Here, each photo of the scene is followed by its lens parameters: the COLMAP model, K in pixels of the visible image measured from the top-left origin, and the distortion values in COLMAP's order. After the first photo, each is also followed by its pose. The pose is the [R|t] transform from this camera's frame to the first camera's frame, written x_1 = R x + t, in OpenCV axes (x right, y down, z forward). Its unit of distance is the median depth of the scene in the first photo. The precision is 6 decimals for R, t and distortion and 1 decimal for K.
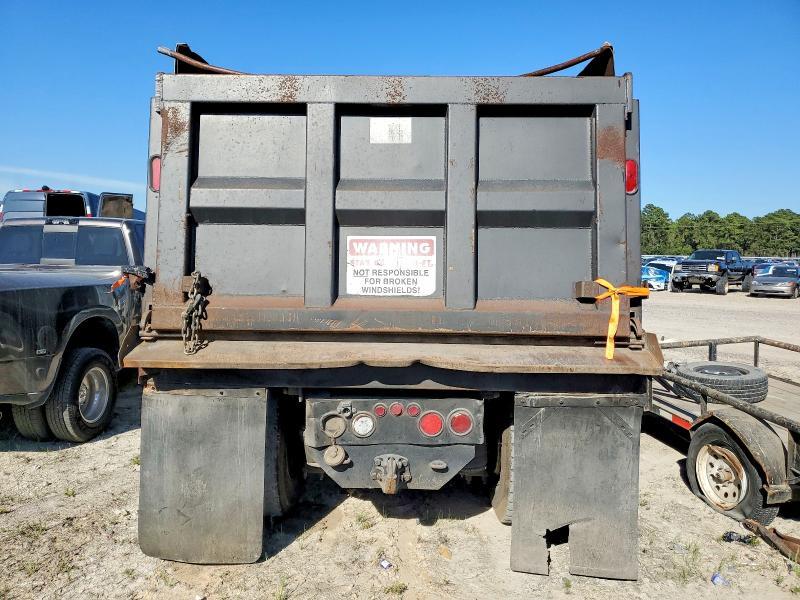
lens RADIAL K [[629.1, 0, 398.7], [0, 629.1, 303.2], [0, 0, 1]] dist [0.007858, -0.004946]
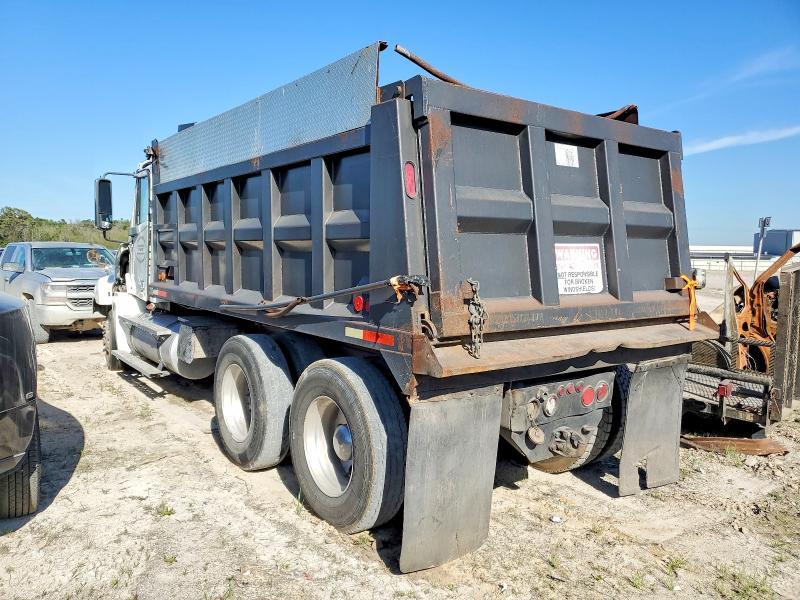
lens RADIAL K [[629.1, 0, 399.2], [0, 629.1, 296.4], [0, 0, 1]] dist [0.007858, -0.004946]
pose [[0.803598, -0.046082, 0.593386, -1.001565], [0.041757, 0.998907, 0.021025, -0.046003], [-0.593706, 0.007882, 0.804643, 0.231980]]
